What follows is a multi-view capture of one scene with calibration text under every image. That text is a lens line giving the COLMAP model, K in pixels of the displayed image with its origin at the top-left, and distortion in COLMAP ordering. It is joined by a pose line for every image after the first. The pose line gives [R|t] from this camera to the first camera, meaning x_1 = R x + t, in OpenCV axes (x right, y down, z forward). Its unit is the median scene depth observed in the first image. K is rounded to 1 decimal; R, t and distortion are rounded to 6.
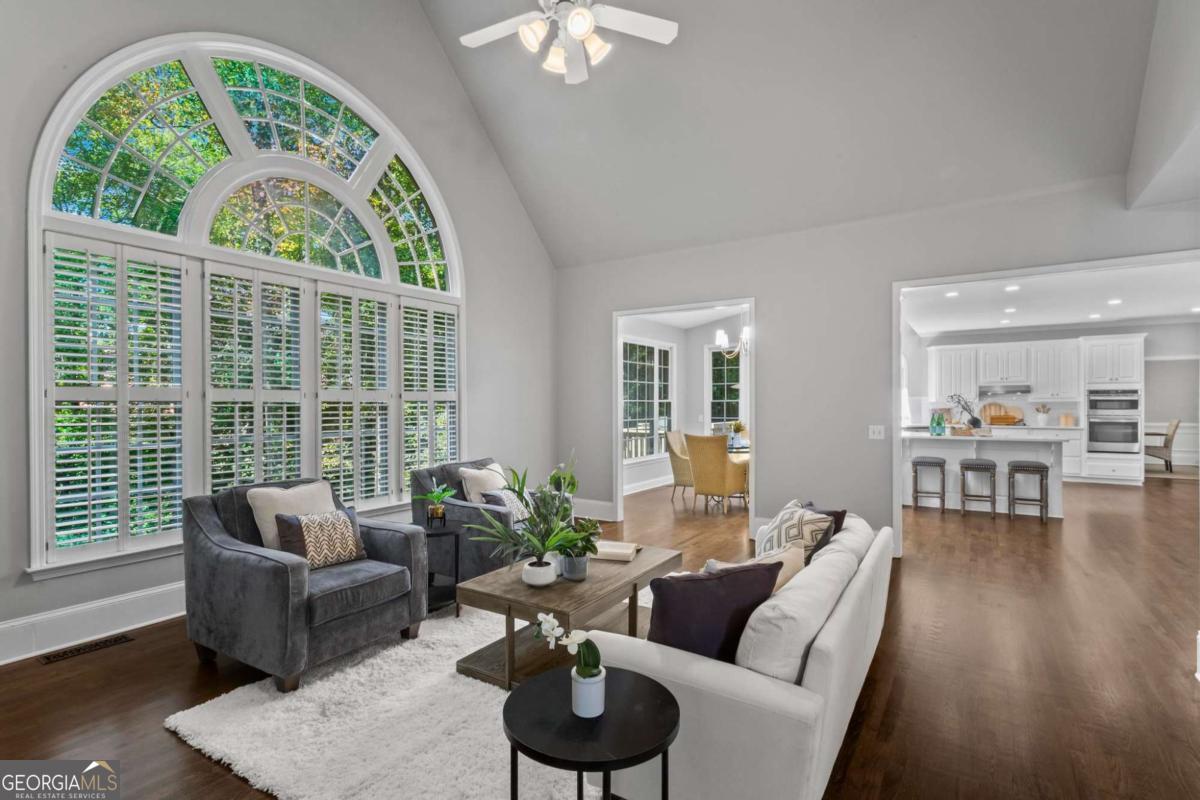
lens RADIAL K [[574.2, 0, 600.0], [0, 574.2, 400.0], [0, 0, 1]] dist [-0.000833, -0.000178]
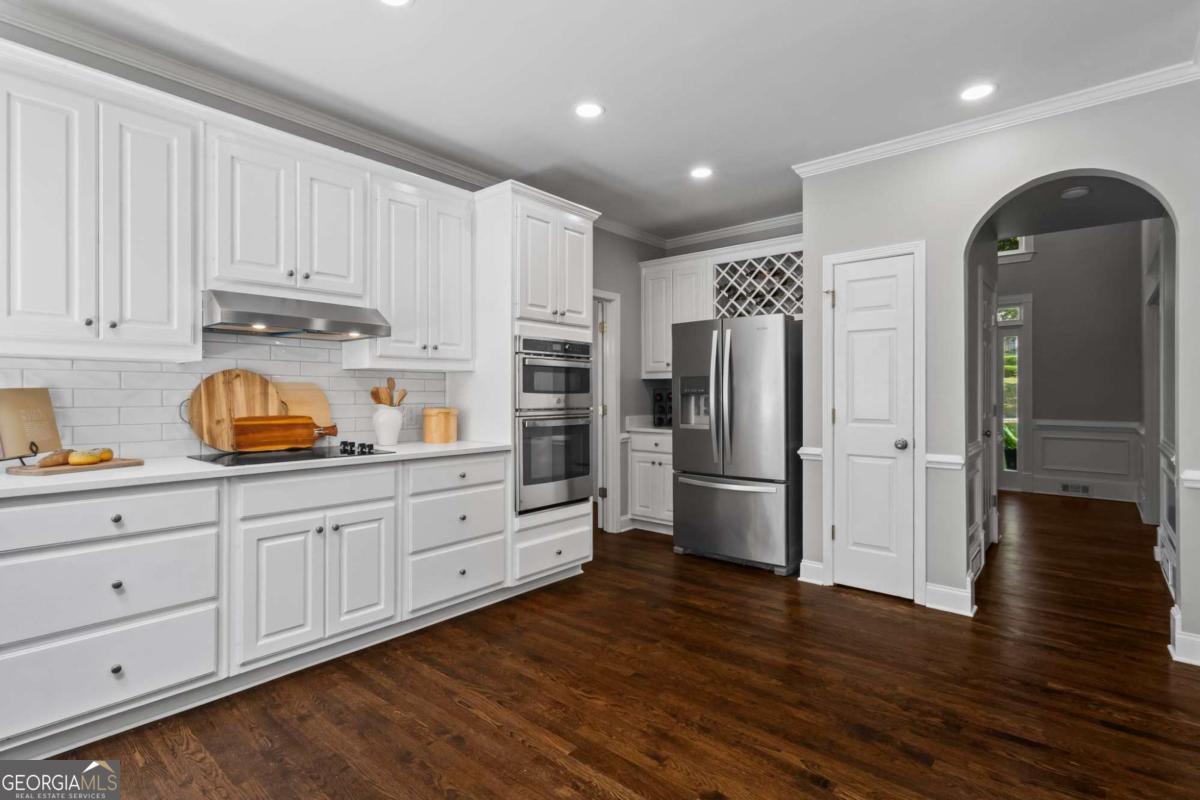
lens RADIAL K [[580.3, 0, 572.9], [0, 580.3, 394.4], [0, 0, 1]] dist [0.001320, 0.000192]
pose [[0.148834, 0.001123, 0.988862, 0.479561], [-0.004406, 0.999990, -0.000472, 0.016667], [-0.988852, -0.004287, 0.148837, 0.868197]]
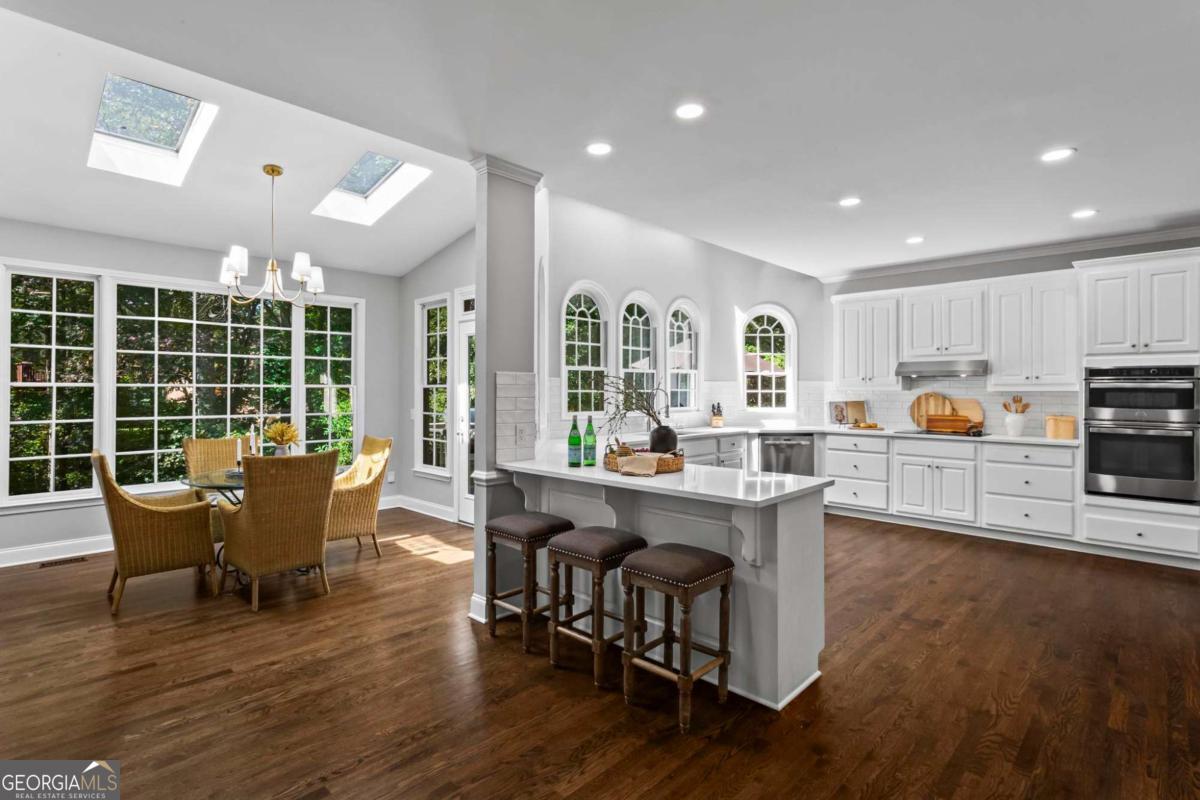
lens RADIAL K [[587.1, 0, 602.9], [0, 587.1, 385.4], [0, 0, 1]] dist [0.001613, 0.001068]
pose [[0.982945, 0.002426, -0.183886, 0.505225], [-0.002752, 0.999995, -0.001518, -0.000502], [0.183882, 0.001998, 0.982946, 0.400639]]
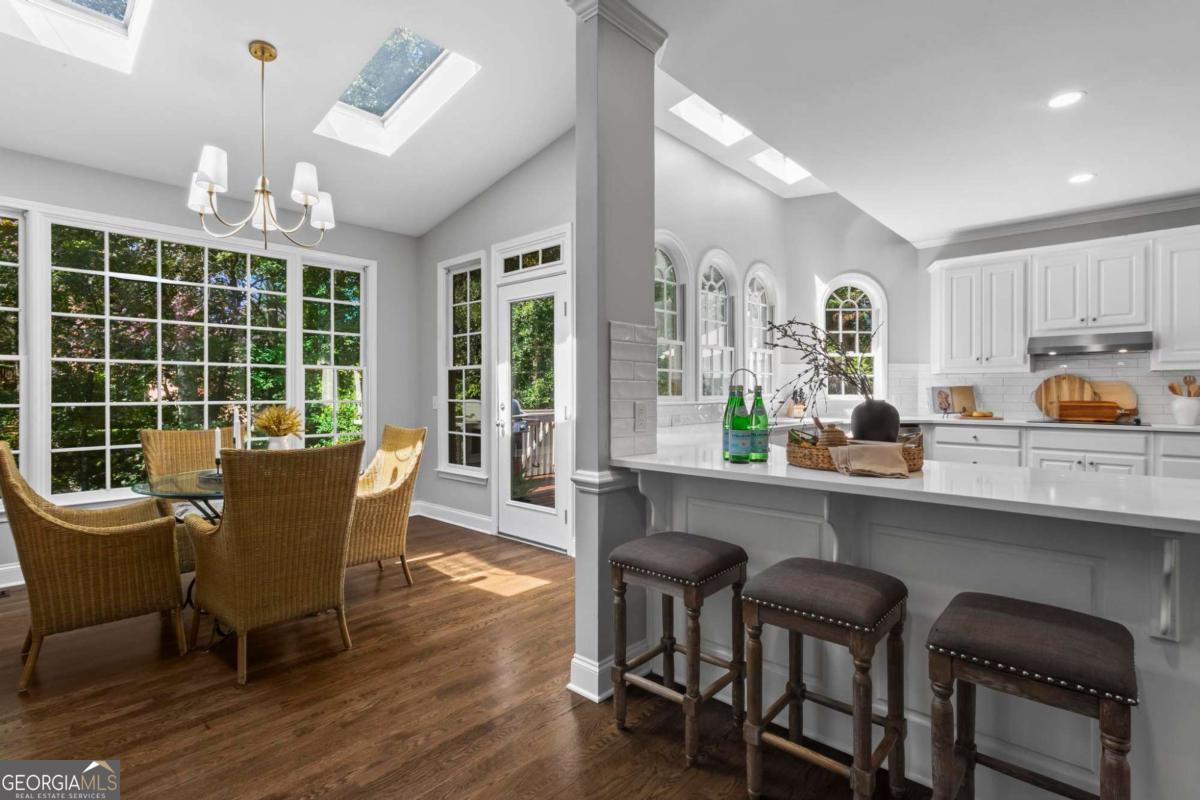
lens RADIAL K [[575.1, 0, 602.1], [0, 575.1, 393.0], [0, 0, 1]] dist [0.002870, 0.000469]
pose [[0.987401, 0.002332, -0.158219, 0.411583], [-0.001017, 0.999964, 0.008390, 0.017579], [0.158233, -0.008124, 0.987368, 0.507984]]
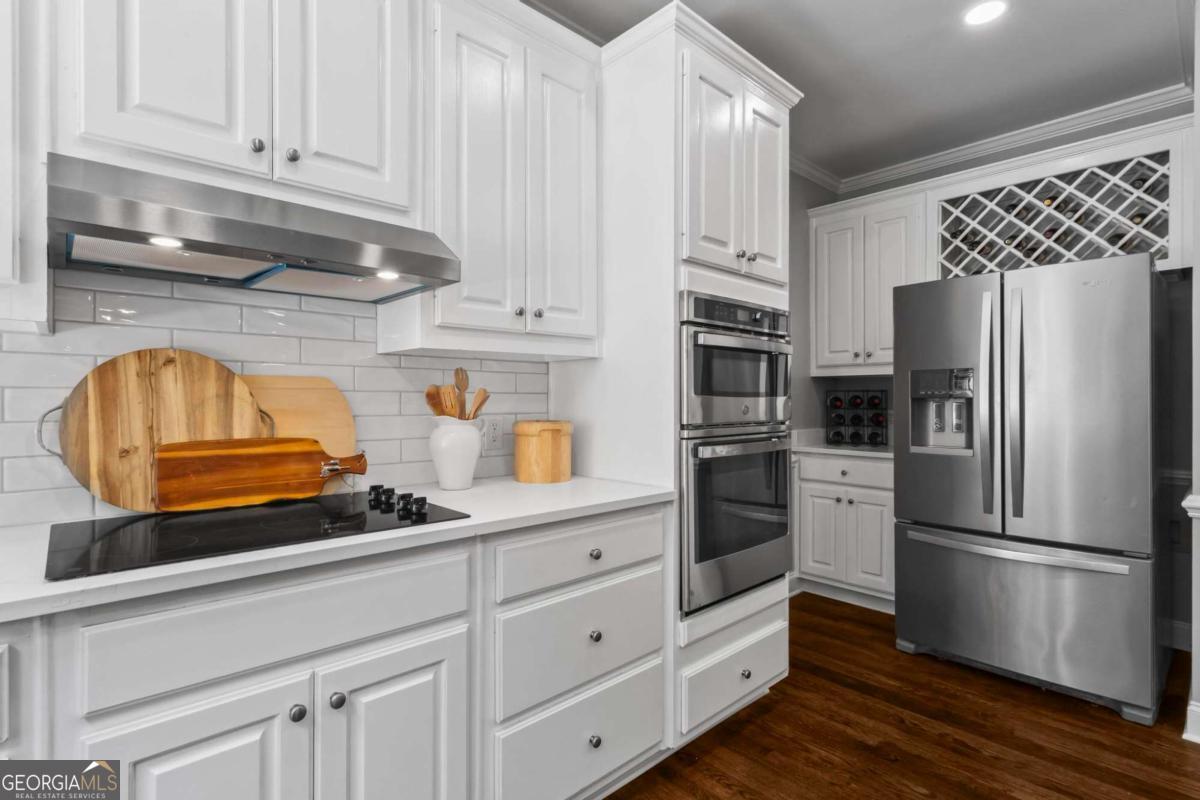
lens RADIAL K [[573.6, 0, 569.5], [0, 573.6, 399.3], [0, 0, 1]] dist [0.001304, 0.000060]
pose [[0.266710, -0.000123, 0.963777, 0.620949], [-0.005562, 0.999983, 0.001666, 0.016882], [-0.963761, -0.005805, 0.266705, 0.936338]]
